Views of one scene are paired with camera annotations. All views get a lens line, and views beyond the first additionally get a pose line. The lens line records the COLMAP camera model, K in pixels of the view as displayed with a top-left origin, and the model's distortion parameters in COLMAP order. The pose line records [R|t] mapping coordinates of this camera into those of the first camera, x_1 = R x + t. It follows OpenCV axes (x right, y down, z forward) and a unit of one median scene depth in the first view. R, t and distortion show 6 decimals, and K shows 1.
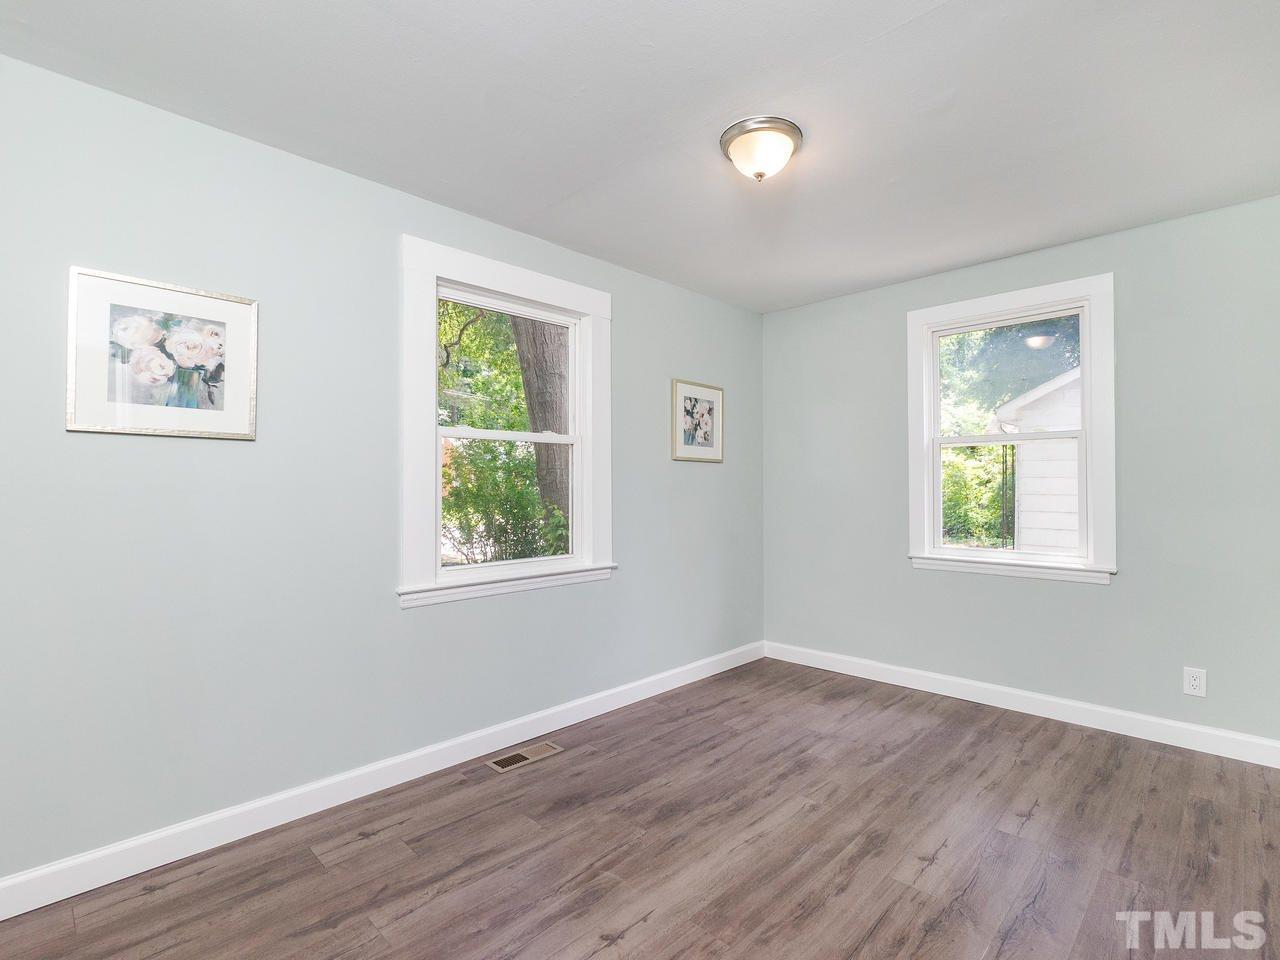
lens RADIAL K [[622.3, 0, 640.8], [0, 622.3, 481.4], [0, 0, 1]] dist [0.001435, 0.000227]
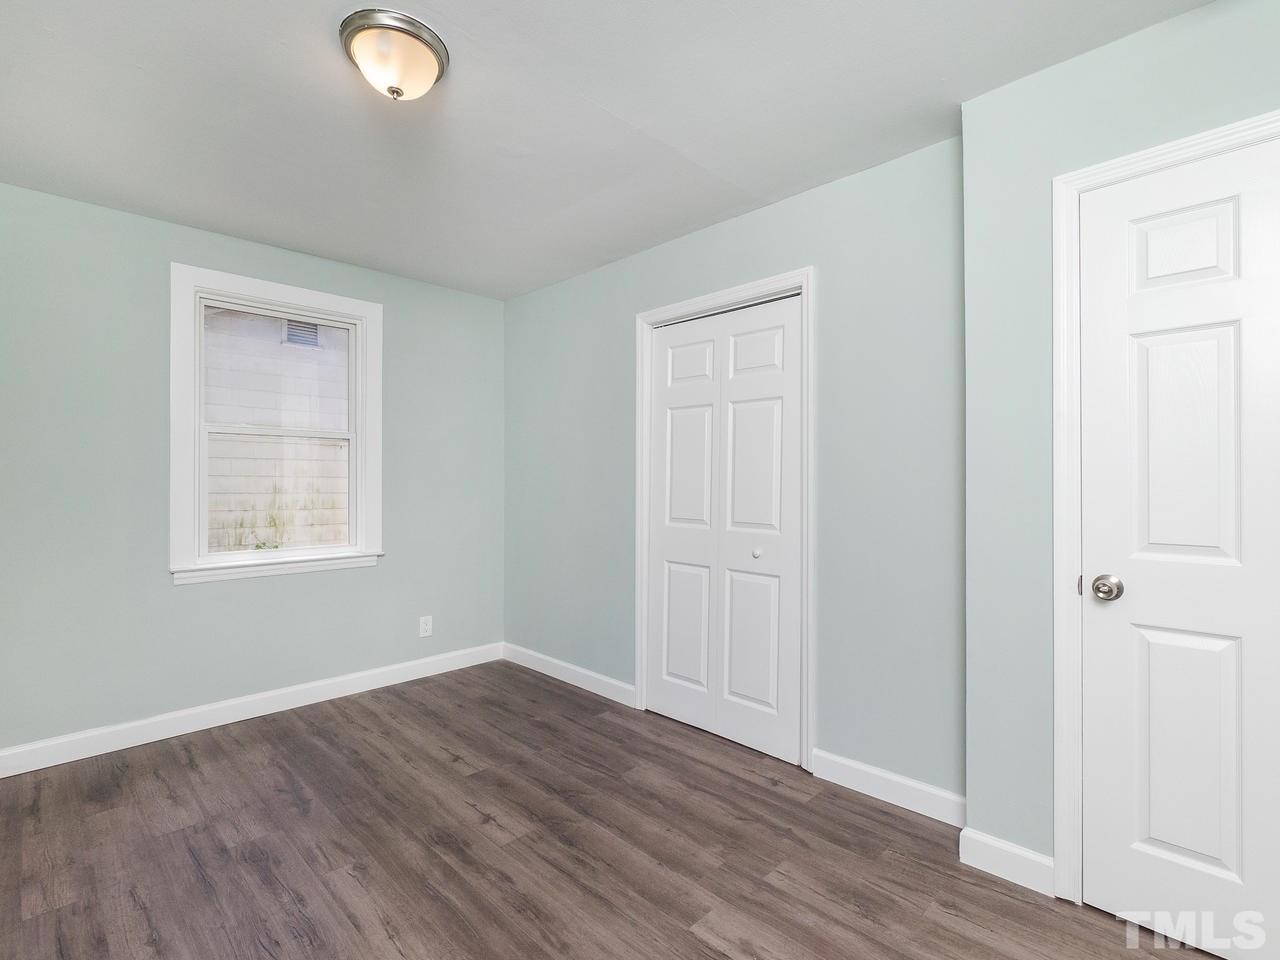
lens RADIAL K [[622.3, 0, 640.7], [0, 622.3, 478.9], [0, 0, 1]] dist [0.001435, 0.000227]
pose [[0.008614, 0.005837, 0.999946, -0.475133], [-0.005902, 0.999966, -0.005786, 0.005353], [-0.999945, -0.005852, 0.008649, 0.531480]]
